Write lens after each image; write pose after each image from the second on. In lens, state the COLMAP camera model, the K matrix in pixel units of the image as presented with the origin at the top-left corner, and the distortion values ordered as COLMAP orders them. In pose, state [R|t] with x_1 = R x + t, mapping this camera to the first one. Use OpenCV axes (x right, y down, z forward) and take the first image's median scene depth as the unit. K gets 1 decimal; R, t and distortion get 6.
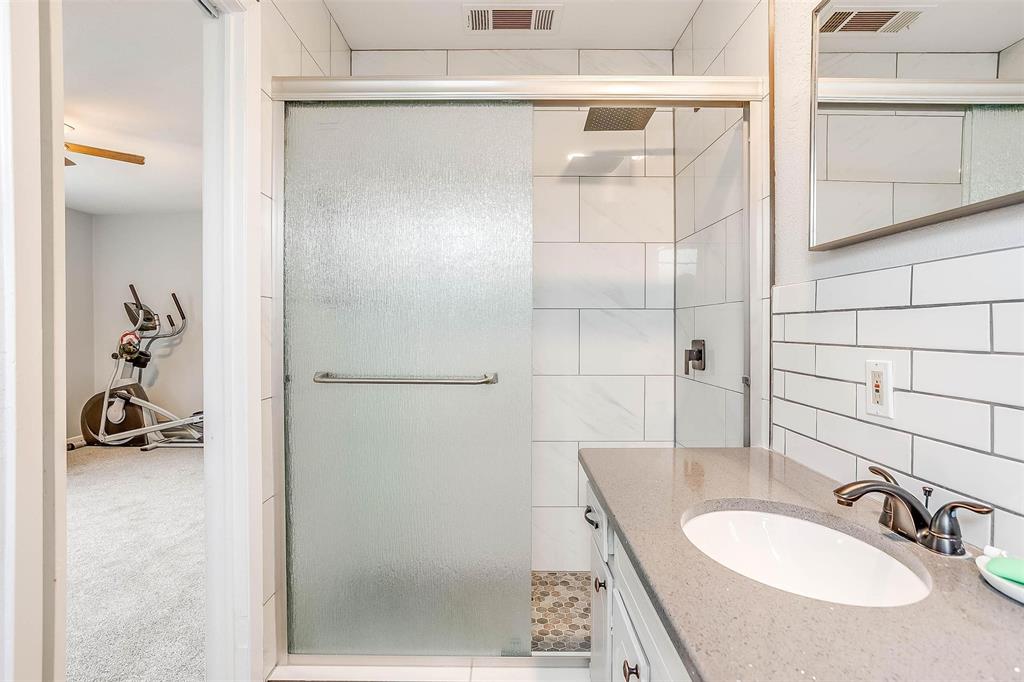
lens RADIAL K [[532.0, 0, 510.2], [0, 532.0, 321.1], [0, 0, 1]] dist [-0.046633, 0.032464]
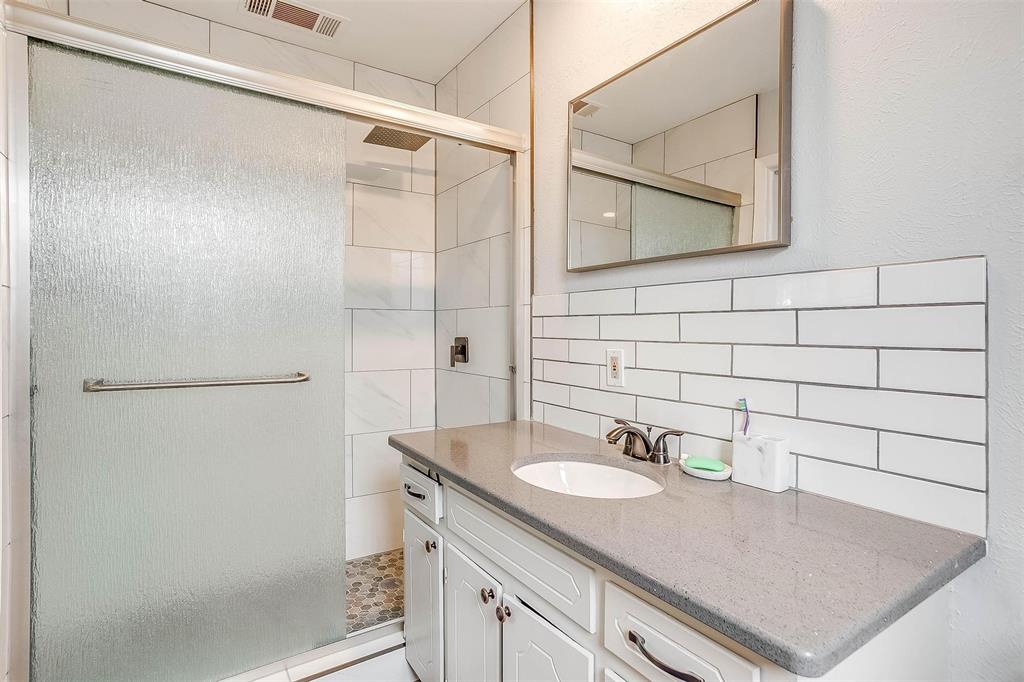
lens RADIAL K [[535.2, 0, 514.7], [0, 535.2, 311.5], [0, 0, 1]] dist [-0.046089, 0.040944]
pose [[0.819494, 0.019819, 0.572745, -0.297756], [-0.010650, 0.999756, -0.019358, -0.000384], [-0.572989, 0.009764, 0.819505, -0.067920]]
